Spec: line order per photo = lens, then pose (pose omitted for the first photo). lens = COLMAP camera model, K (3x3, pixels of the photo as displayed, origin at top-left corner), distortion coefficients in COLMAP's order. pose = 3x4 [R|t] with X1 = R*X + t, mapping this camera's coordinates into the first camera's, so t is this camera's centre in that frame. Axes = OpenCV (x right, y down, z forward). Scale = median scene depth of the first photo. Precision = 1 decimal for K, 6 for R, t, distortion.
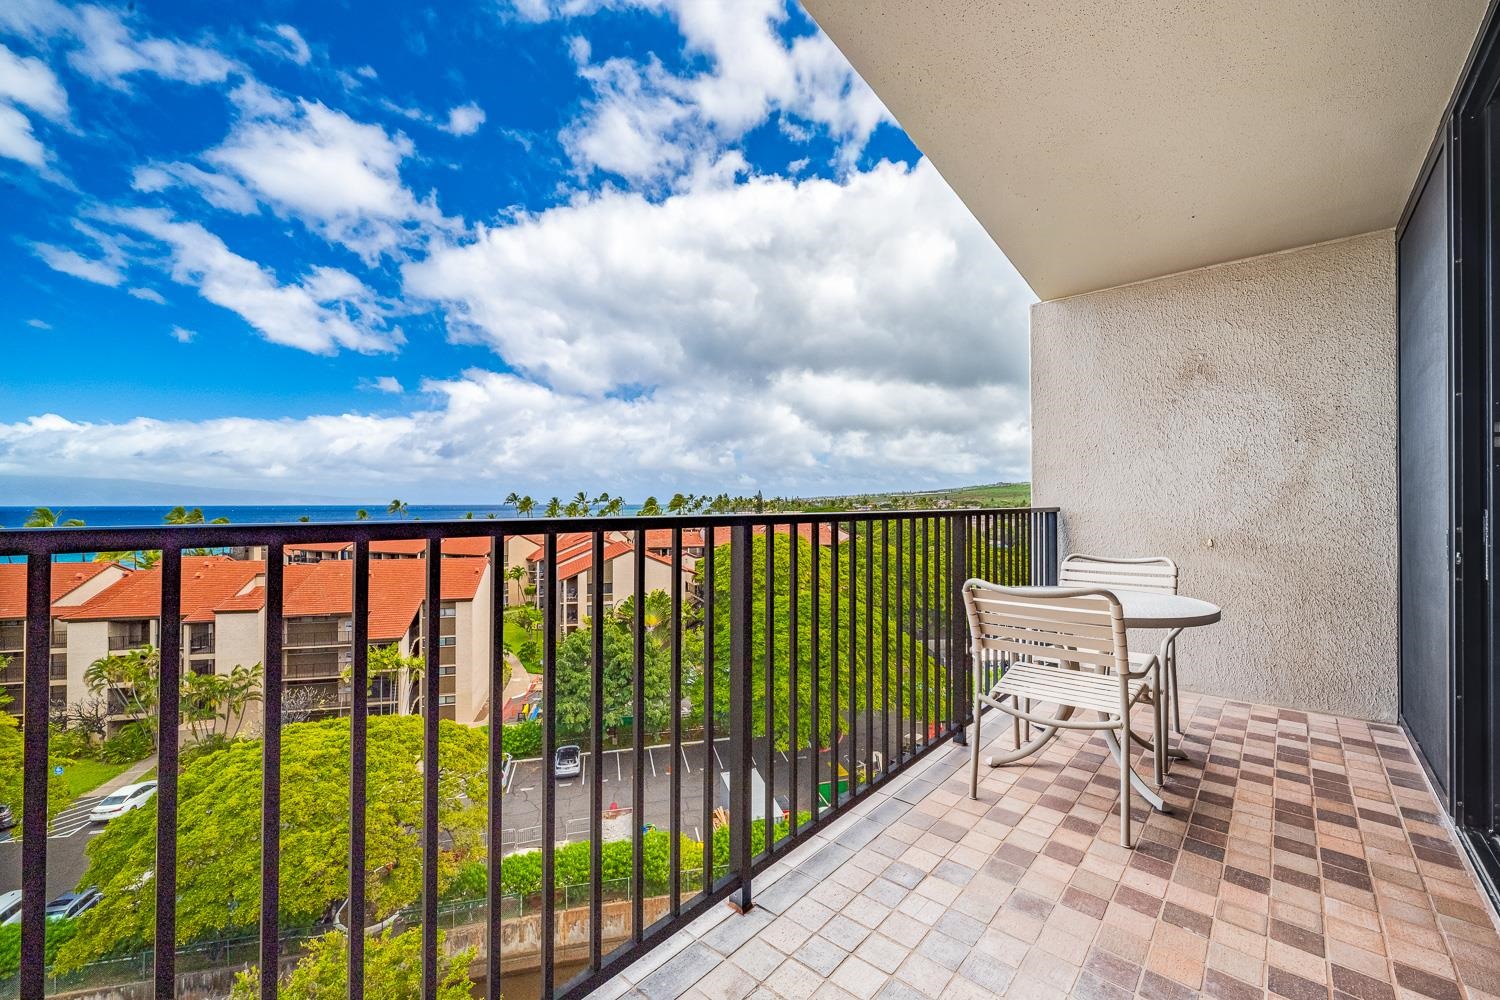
lens RADIAL K [[611.4, 0, 744.7], [0, 611.4, 502.6], [0, 0, 1]] dist [0.000150, 0.000287]
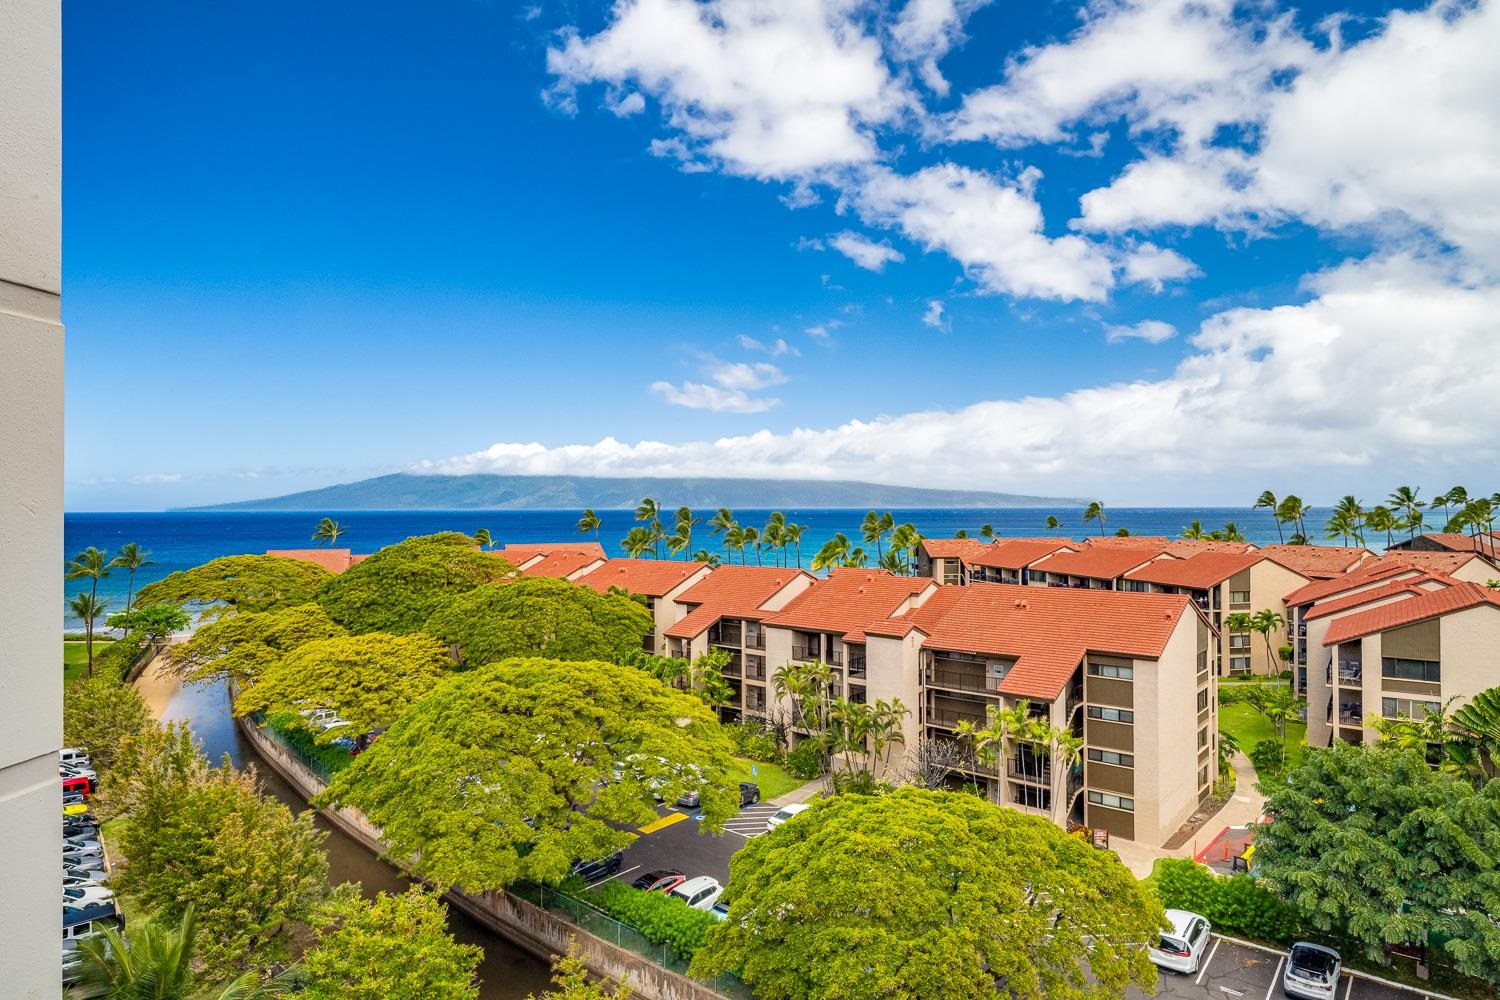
lens RADIAL K [[872.4, 0, 765.2], [0, 872.4, 499.7], [0, 0, 1]] dist [0.001442, 0.001552]
pose [[0.589242, -0.005343, -0.807939, 0.071201], [0.004653, 0.999984, -0.003220, -0.011594], [0.807943, -0.001862, 0.589258, 0.136133]]
